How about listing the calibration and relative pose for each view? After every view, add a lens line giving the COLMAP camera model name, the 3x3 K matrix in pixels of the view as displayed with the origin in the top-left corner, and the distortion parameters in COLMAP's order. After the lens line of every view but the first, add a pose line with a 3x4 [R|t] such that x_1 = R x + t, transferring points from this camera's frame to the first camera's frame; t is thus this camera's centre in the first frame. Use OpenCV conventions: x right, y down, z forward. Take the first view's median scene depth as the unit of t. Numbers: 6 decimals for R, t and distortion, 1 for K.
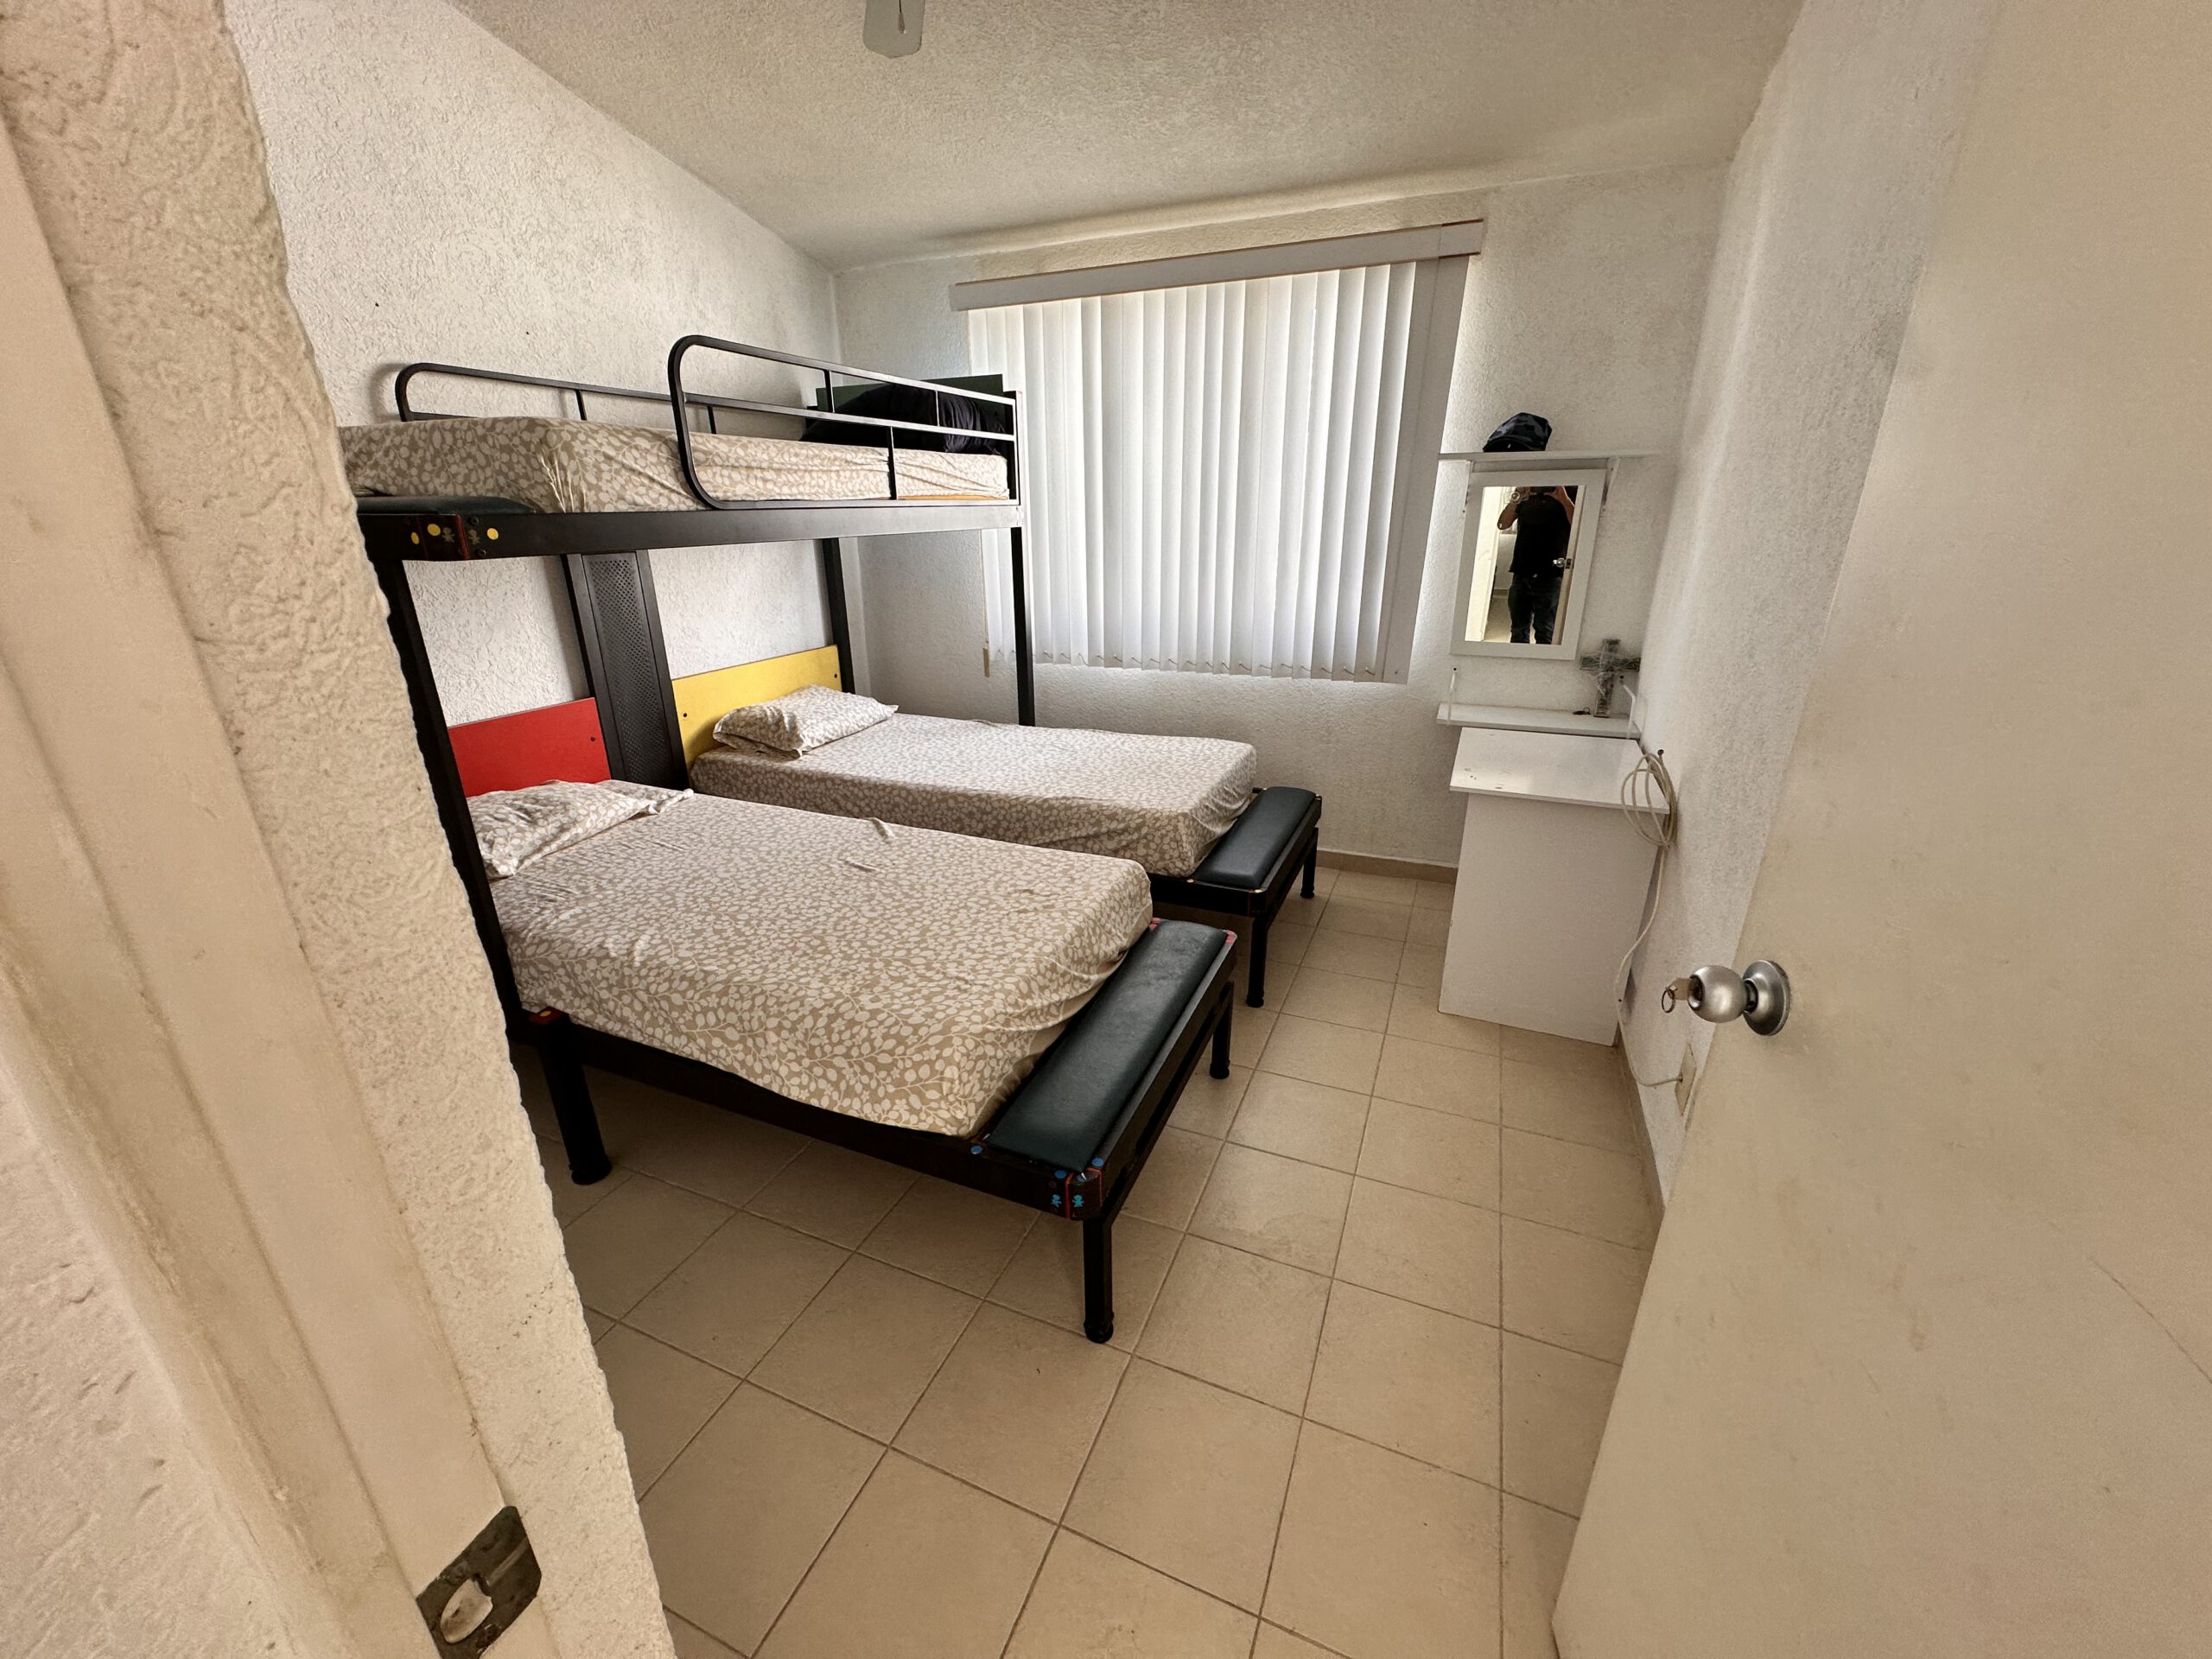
lens RADIAL K [[892.0, 0, 1103.2], [0, 892.0, 841.7], [0, 0, 1]] dist [-0.003197, 0.001533]
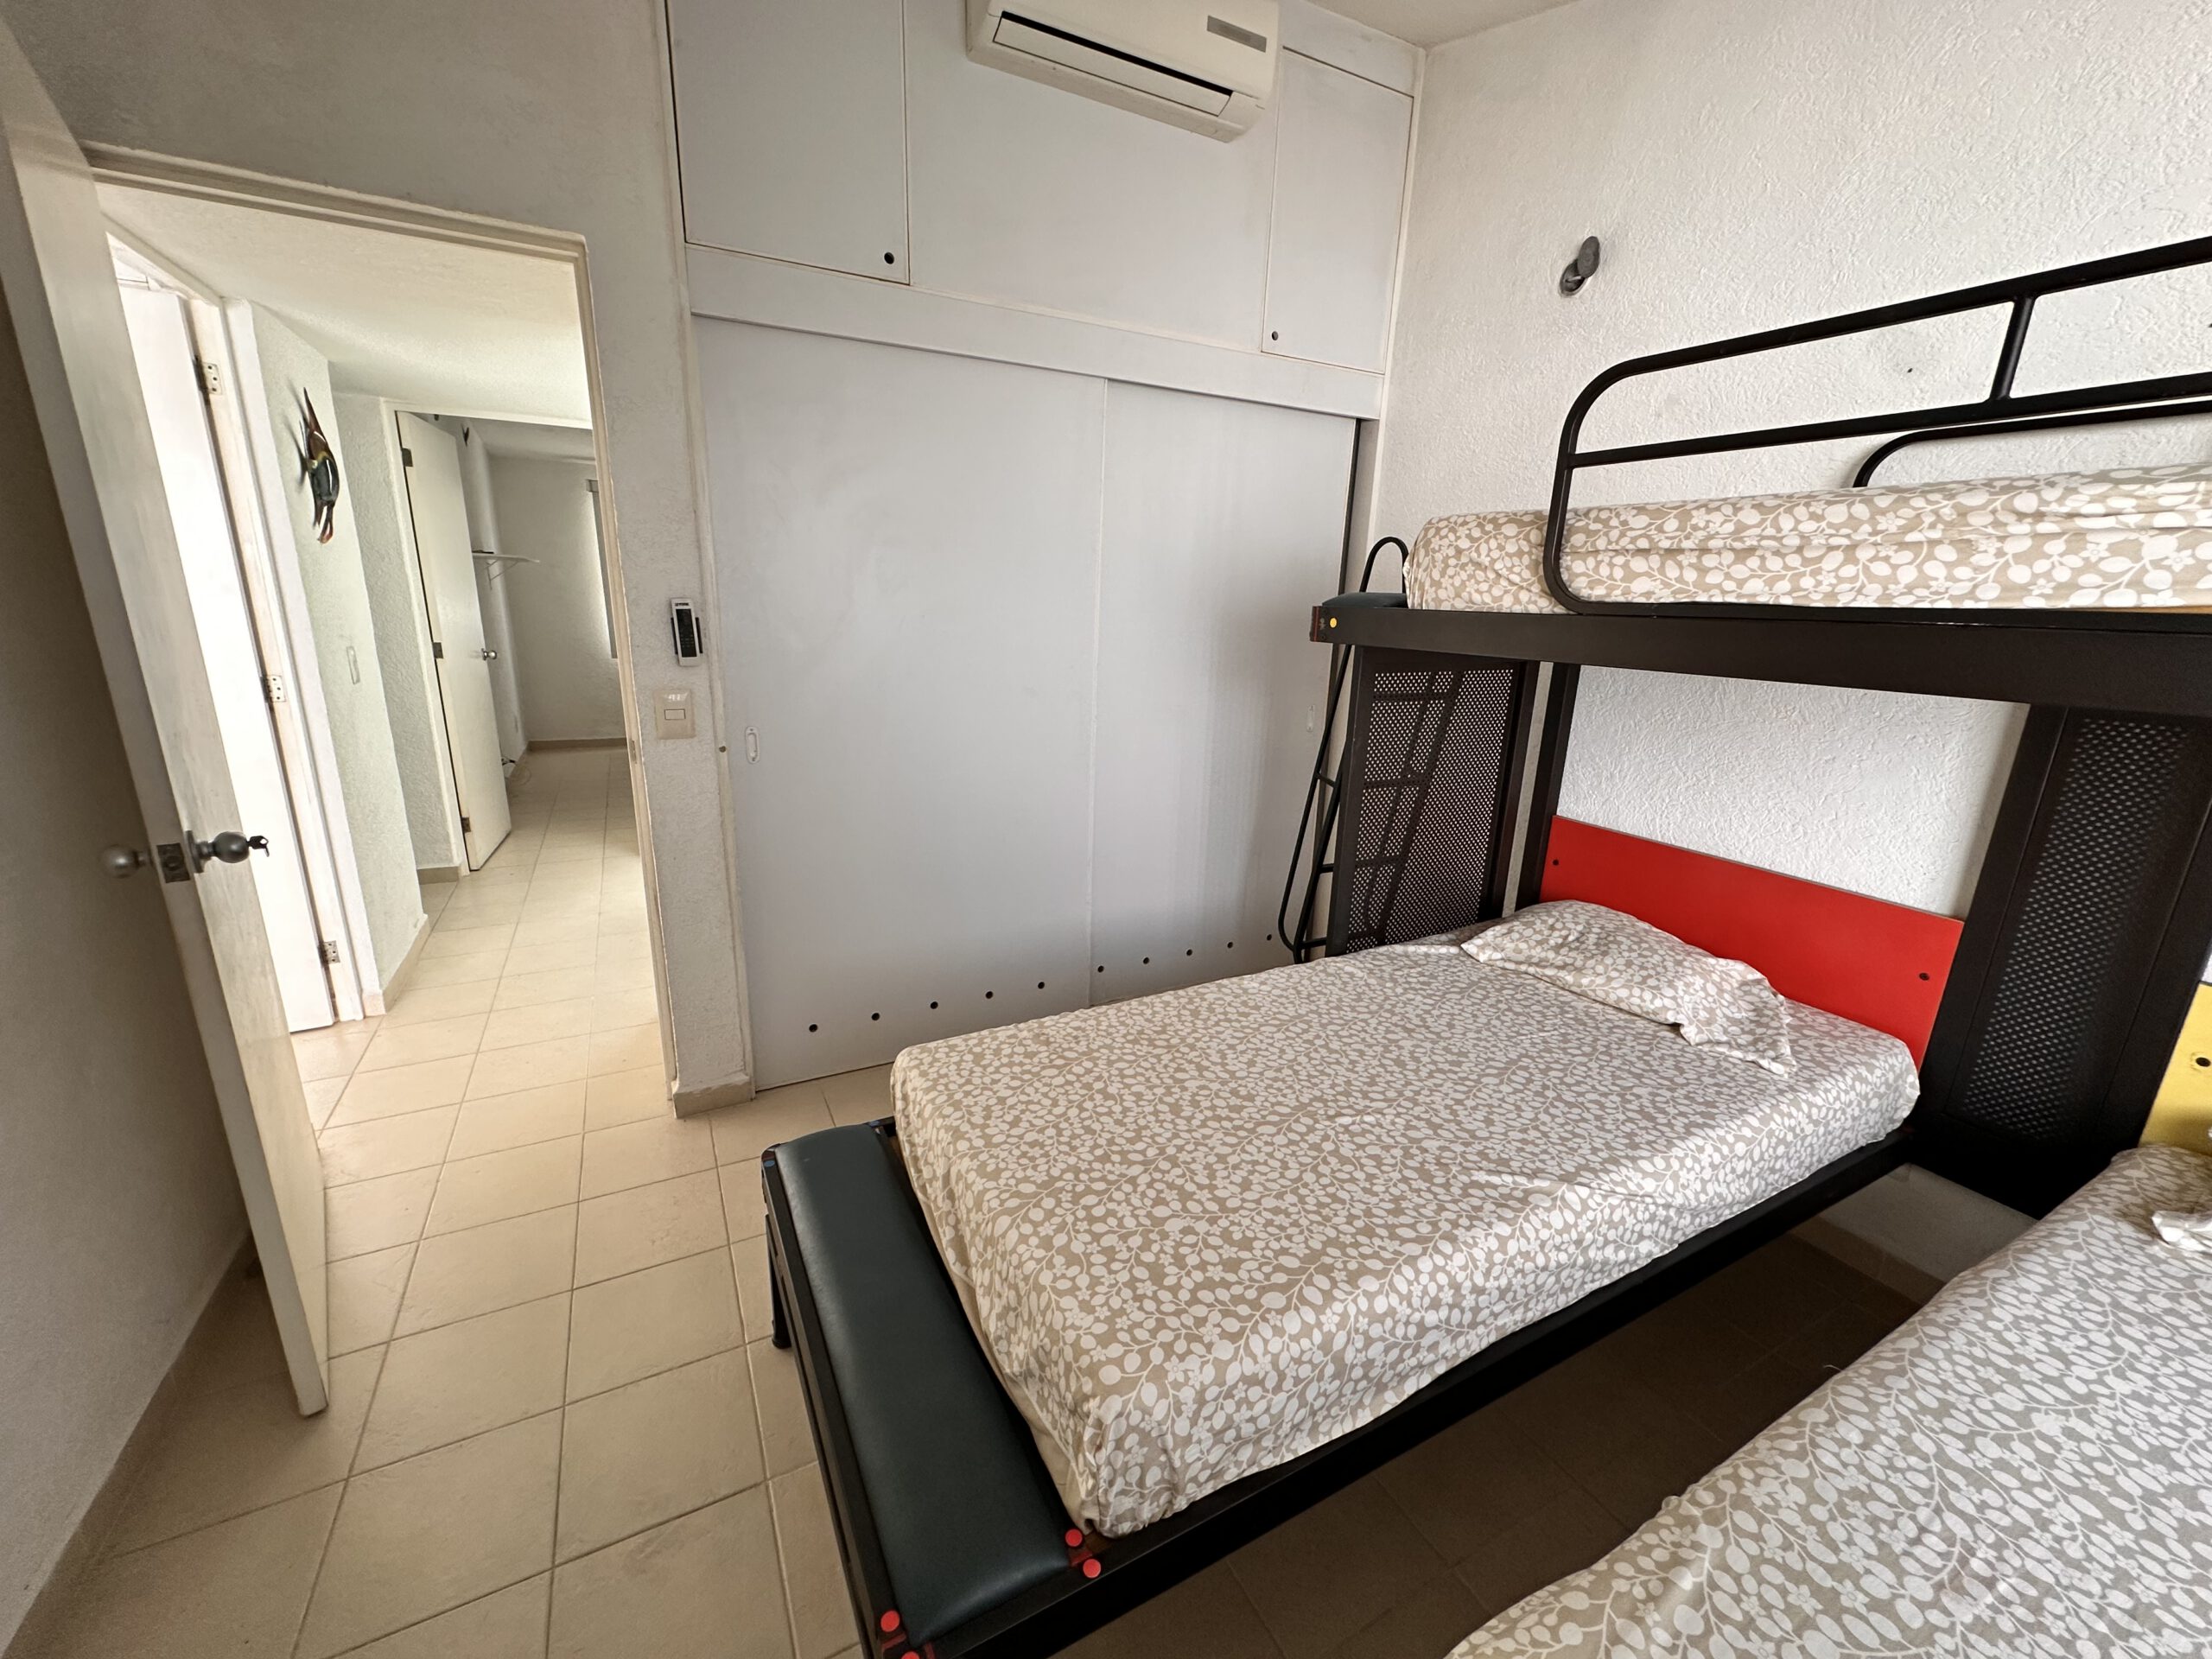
lens RADIAL K [[892.0, 0, 1105.6], [0, 892.0, 826.6], [0, 0, 1]] dist [-0.003197, 0.001533]
pose [[-0.638267, 0.182590, -0.747848, 0.356049], [-0.296811, 0.837984, 0.457916, -0.463696], [0.710295, 0.514242, -0.480662, 1.213775]]
